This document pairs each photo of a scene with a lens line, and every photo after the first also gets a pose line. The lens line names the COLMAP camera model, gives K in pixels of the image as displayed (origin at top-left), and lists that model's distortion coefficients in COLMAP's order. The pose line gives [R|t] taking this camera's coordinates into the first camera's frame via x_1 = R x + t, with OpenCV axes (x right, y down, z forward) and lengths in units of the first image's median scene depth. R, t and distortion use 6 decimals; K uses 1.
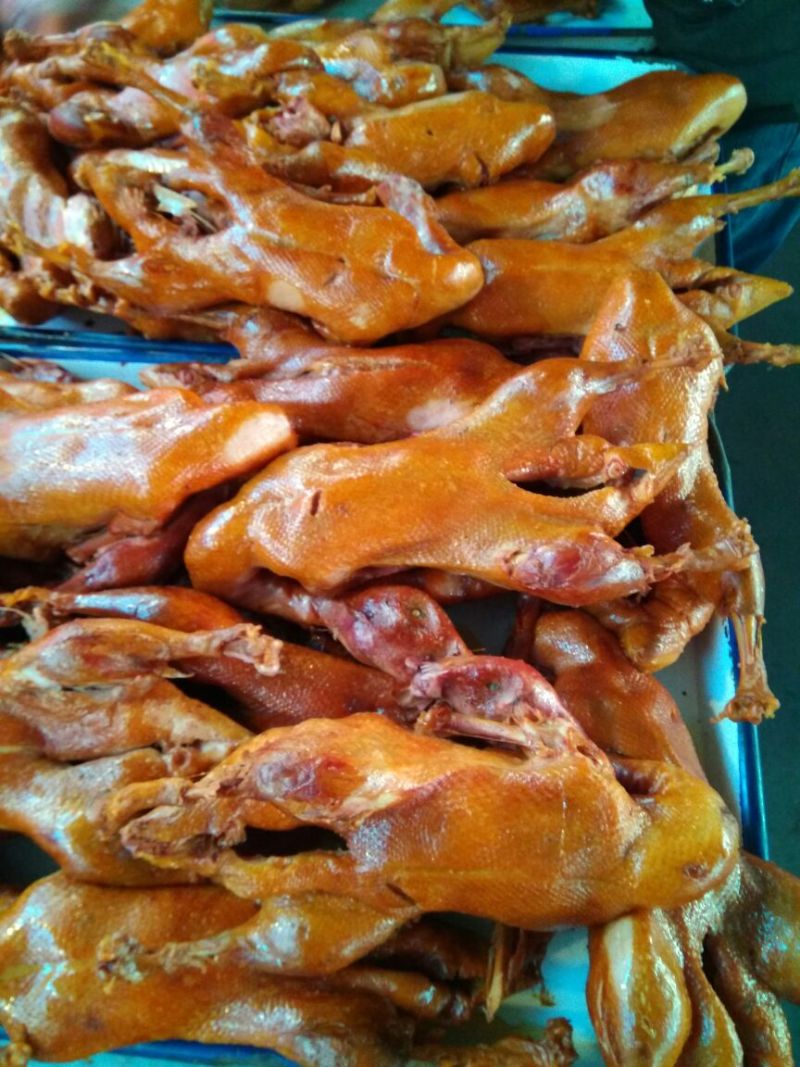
lens RADIAL K [[858.1, 0, 400.0], [0, 858.1, 533.5], [0, 0, 1]] dist [0.114221, -0.170286]
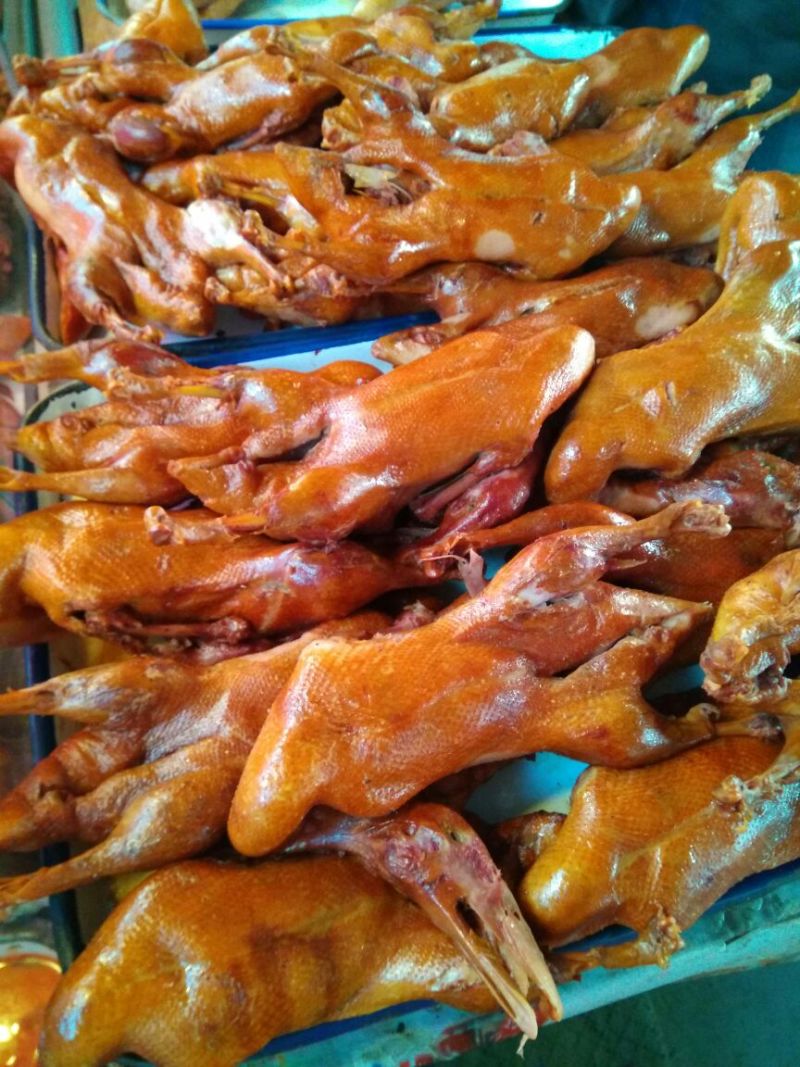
lens RADIAL K [[858.1, 0, 400.0], [0, 858.1, 533.5], [0, 0, 1]] dist [0.114221, -0.170286]
pose [[0.922292, -0.258294, 0.287508, -0.629054], [0.268273, 0.963331, 0.004857, 0.032399], [-0.278220, 0.072651, 0.957766, 0.028803]]
